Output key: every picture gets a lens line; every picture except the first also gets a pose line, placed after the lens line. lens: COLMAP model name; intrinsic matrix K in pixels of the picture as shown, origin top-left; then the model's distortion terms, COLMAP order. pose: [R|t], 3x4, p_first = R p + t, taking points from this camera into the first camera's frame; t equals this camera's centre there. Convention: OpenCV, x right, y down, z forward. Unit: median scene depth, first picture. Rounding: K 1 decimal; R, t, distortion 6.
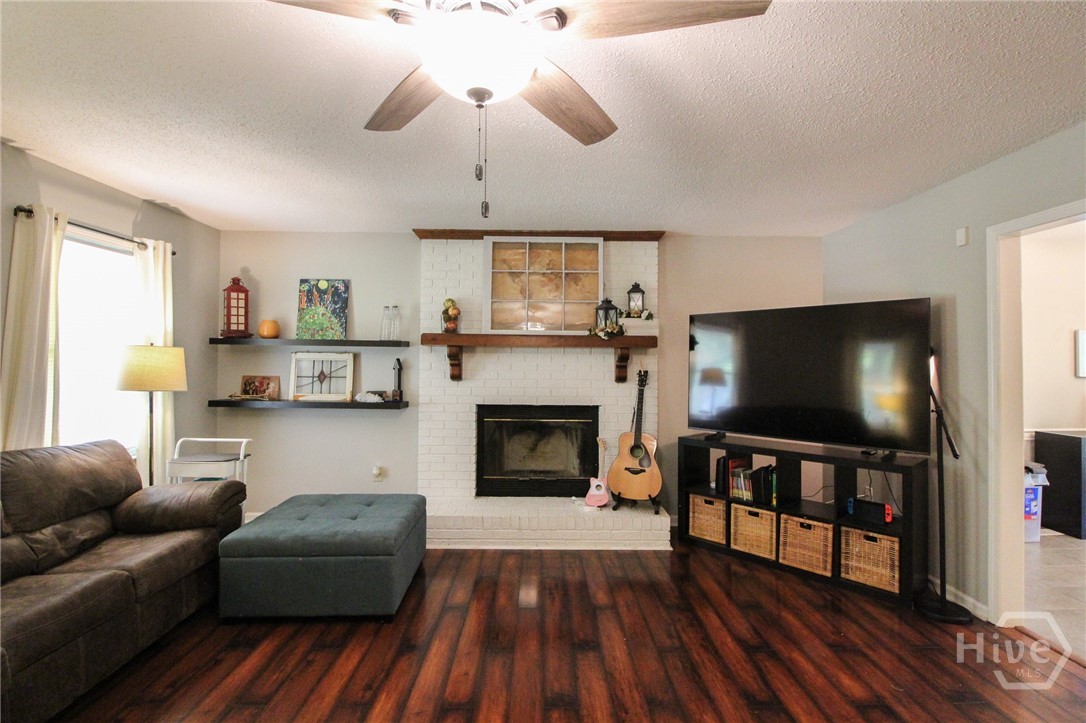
lens RADIAL K [[515.5, 0, 541.4], [0, 515.5, 353.3], [0, 0, 1]] dist [0.001831, -0.014382]
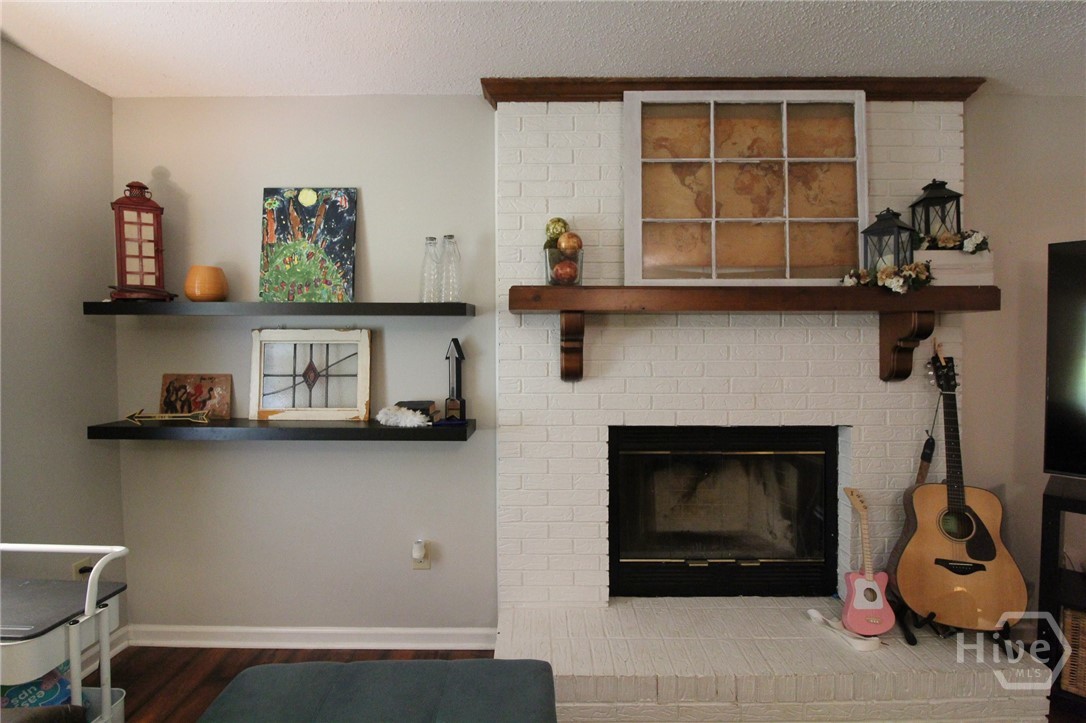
lens RADIAL K [[515.5, 0, 541.4], [0, 515.5, 353.3], [0, 0, 1]] dist [0.001831, -0.014382]
pose [[0.999810, -0.010648, -0.016339, -0.185288], [0.011414, 0.998804, 0.047534, 0.001310], [0.015813, -0.047712, 0.998736, 0.487969]]
